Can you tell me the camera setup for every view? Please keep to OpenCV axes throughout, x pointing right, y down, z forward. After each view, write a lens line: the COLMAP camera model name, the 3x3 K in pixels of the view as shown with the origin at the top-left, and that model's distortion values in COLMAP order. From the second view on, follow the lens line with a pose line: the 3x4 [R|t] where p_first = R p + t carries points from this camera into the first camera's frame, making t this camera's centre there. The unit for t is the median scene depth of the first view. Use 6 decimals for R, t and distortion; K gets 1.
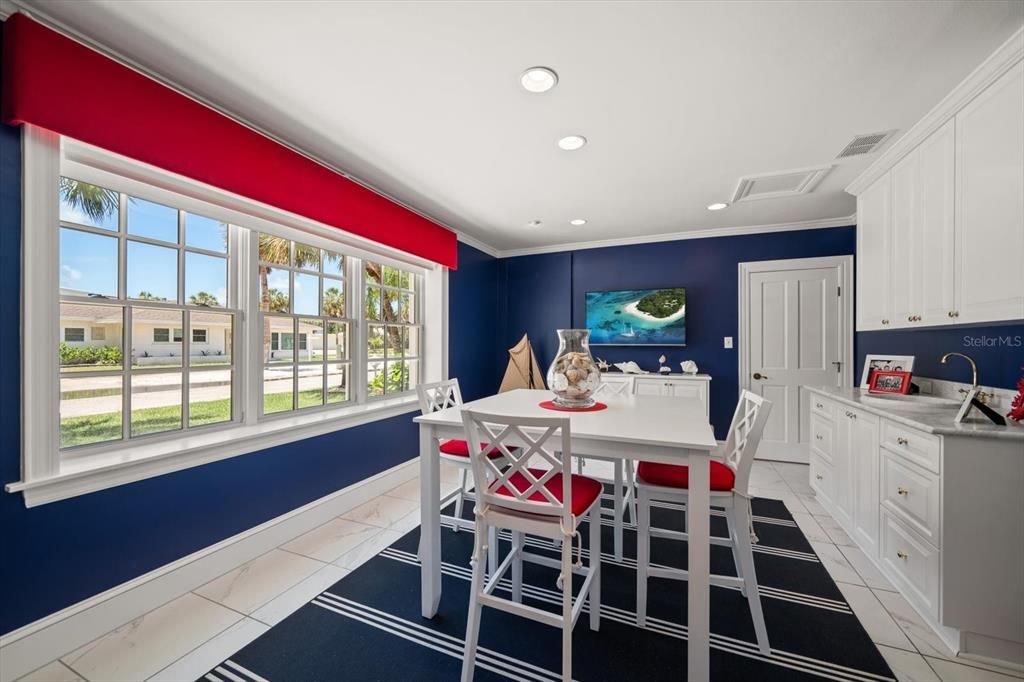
lens RADIAL K [[374.8, 0, 521.6], [0, 374.8, 341.2], [0, 0, 1]] dist [-0.000213, -0.000011]
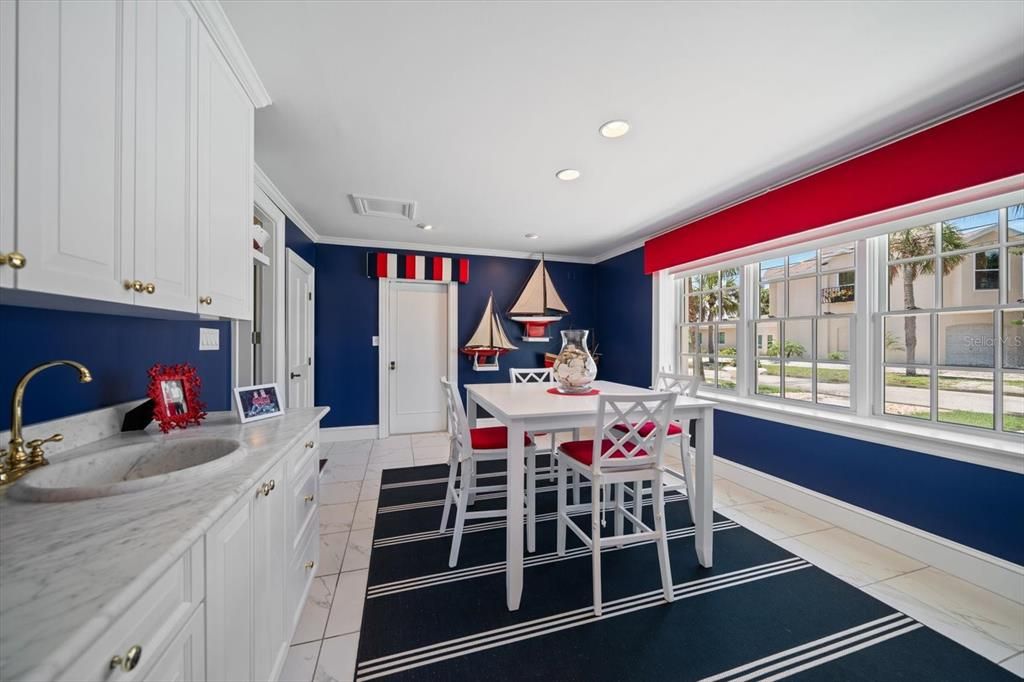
lens RADIAL K [[374.8, 0, 521.6], [0, 374.8, 341.2], [0, 0, 1]] dist [-0.000213, -0.000011]
pose [[-0.761634, -0.004505, -0.647992, 0.980794], [-0.001937, 0.999987, -0.004675, 0.012531], [0.648005, -0.002306, -0.761633, 1.686415]]
